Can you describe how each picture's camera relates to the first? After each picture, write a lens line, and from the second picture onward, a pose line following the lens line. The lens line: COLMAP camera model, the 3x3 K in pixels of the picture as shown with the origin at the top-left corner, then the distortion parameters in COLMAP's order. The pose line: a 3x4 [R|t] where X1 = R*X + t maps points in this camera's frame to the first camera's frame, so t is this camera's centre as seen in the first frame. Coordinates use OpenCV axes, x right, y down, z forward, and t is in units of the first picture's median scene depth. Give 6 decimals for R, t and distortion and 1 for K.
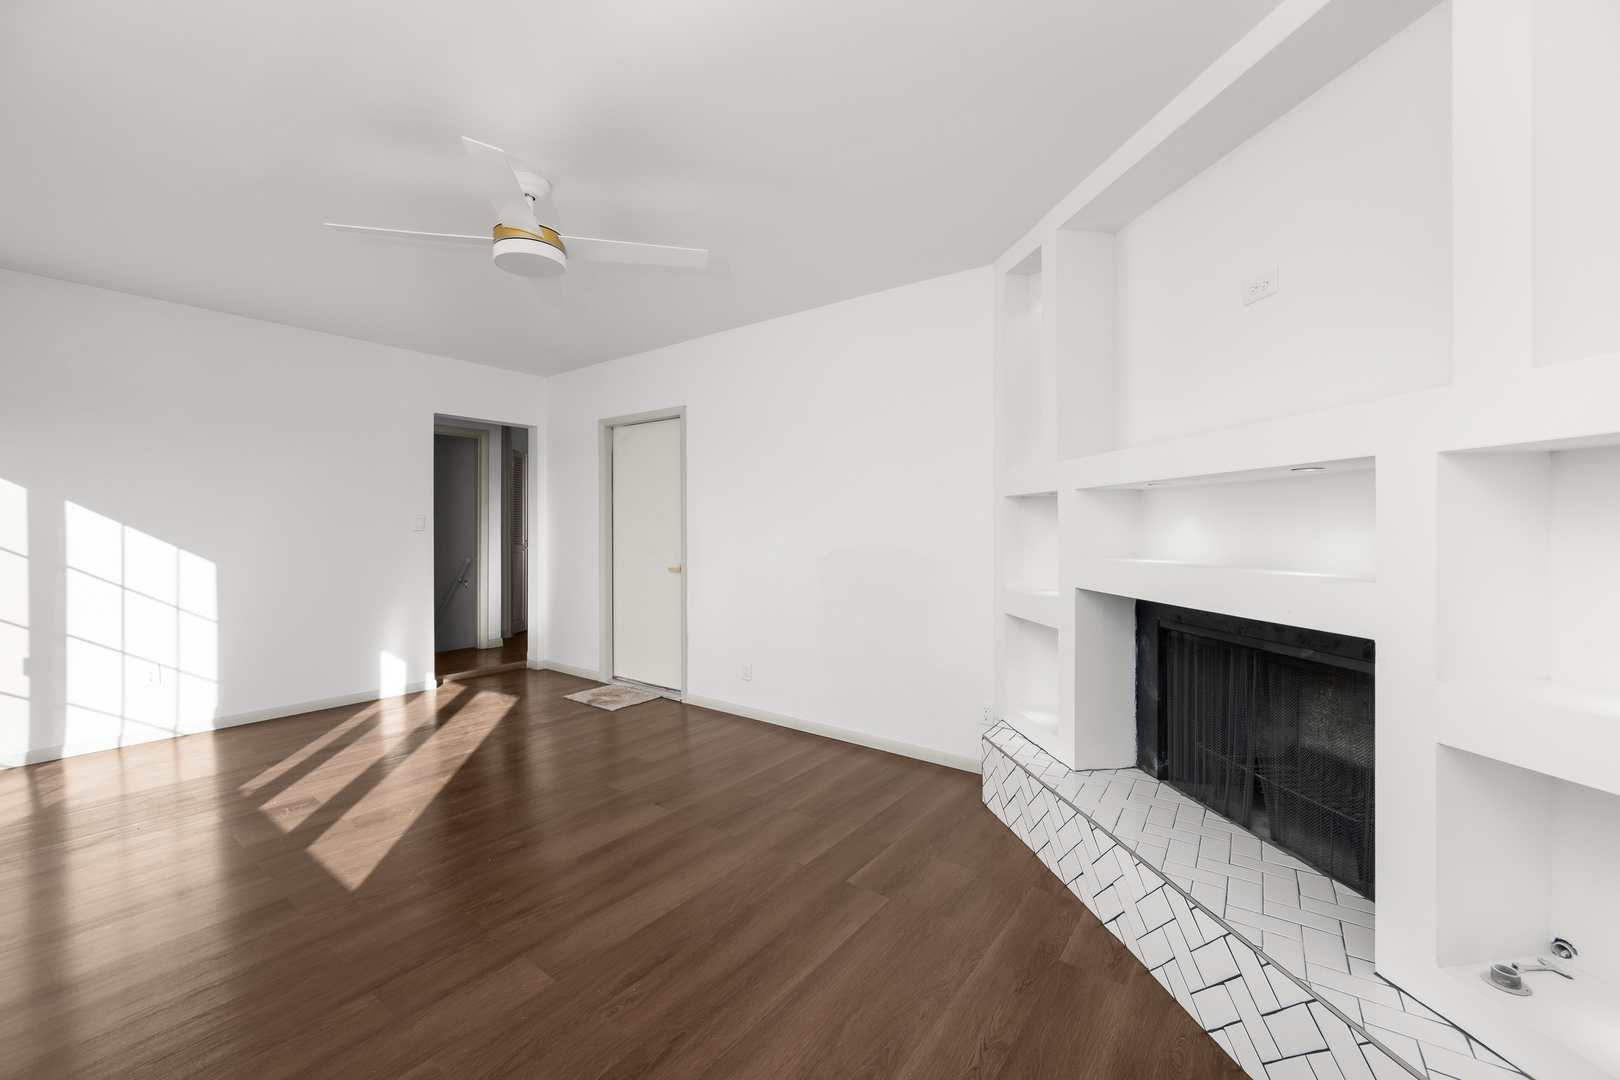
lens RADIAL K [[644.8, 0, 813.0], [0, 644.8, 524.9], [0, 0, 1]] dist [-0.001431, -0.000054]
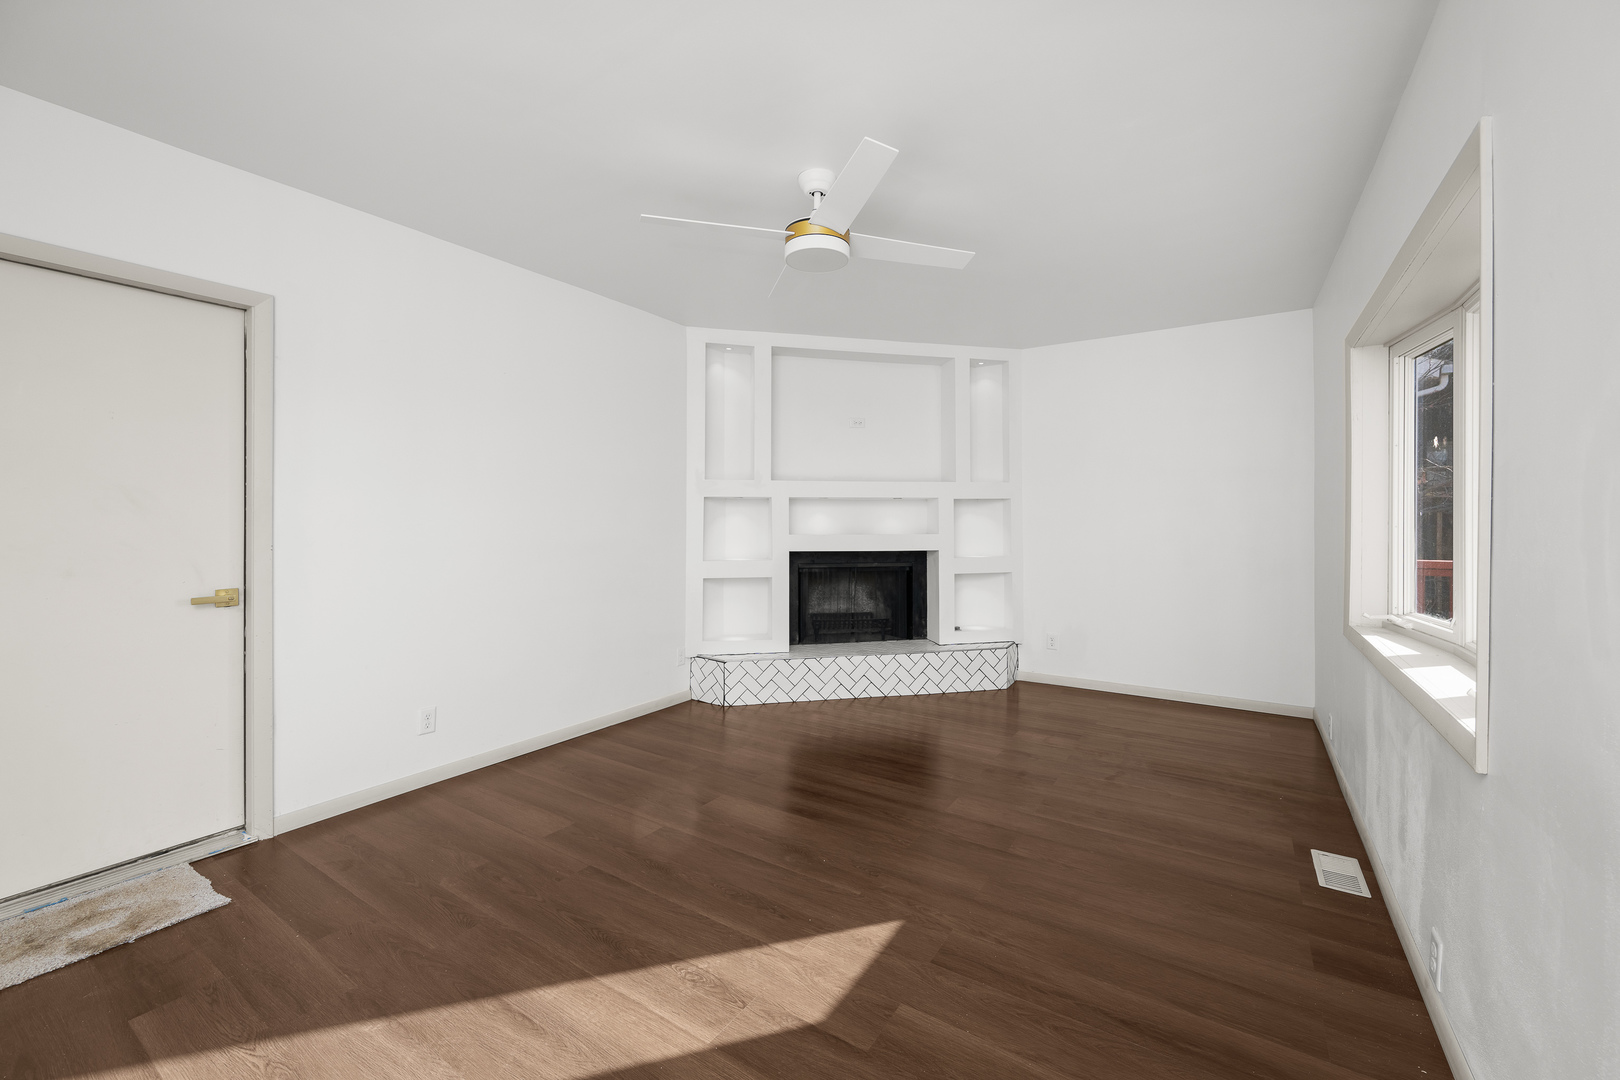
lens RADIAL K [[644.8, 0, 815.6], [0, 644.8, 523.5], [0, 0, 1]] dist [-0.001431, -0.000054]
pose [[-0.070258, 0.000792, 0.997529, -1.197016], [0.004417, 0.999990, -0.000483, 0.018660], [-0.997519, 0.004372, -0.070261, 0.890217]]
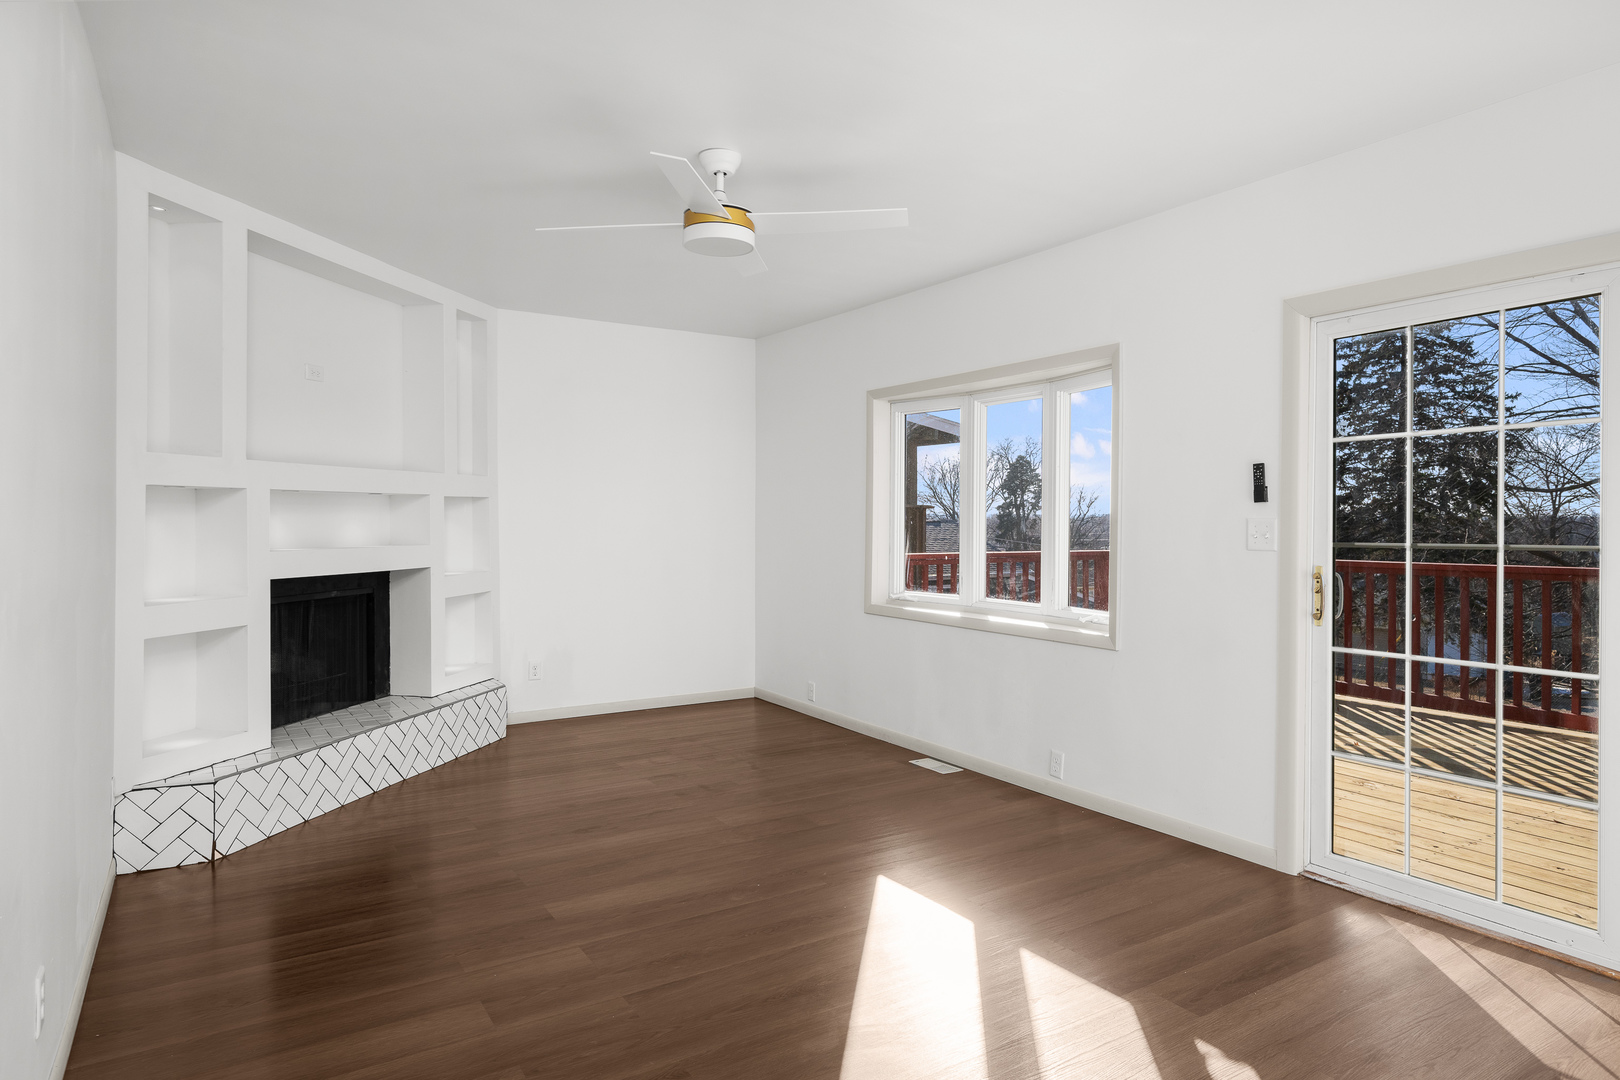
lens RADIAL K [[955.9, 0, 812.2], [0, 955.9, 542.2], [0, 0, 1]] dist [-0.002042, -0.000531]
pose [[-0.936549, -0.006276, 0.350480, -0.837410], [0.003506, 0.999622, 0.027268, -0.005353], [-0.350518, 0.026767, -0.936173, 1.918823]]
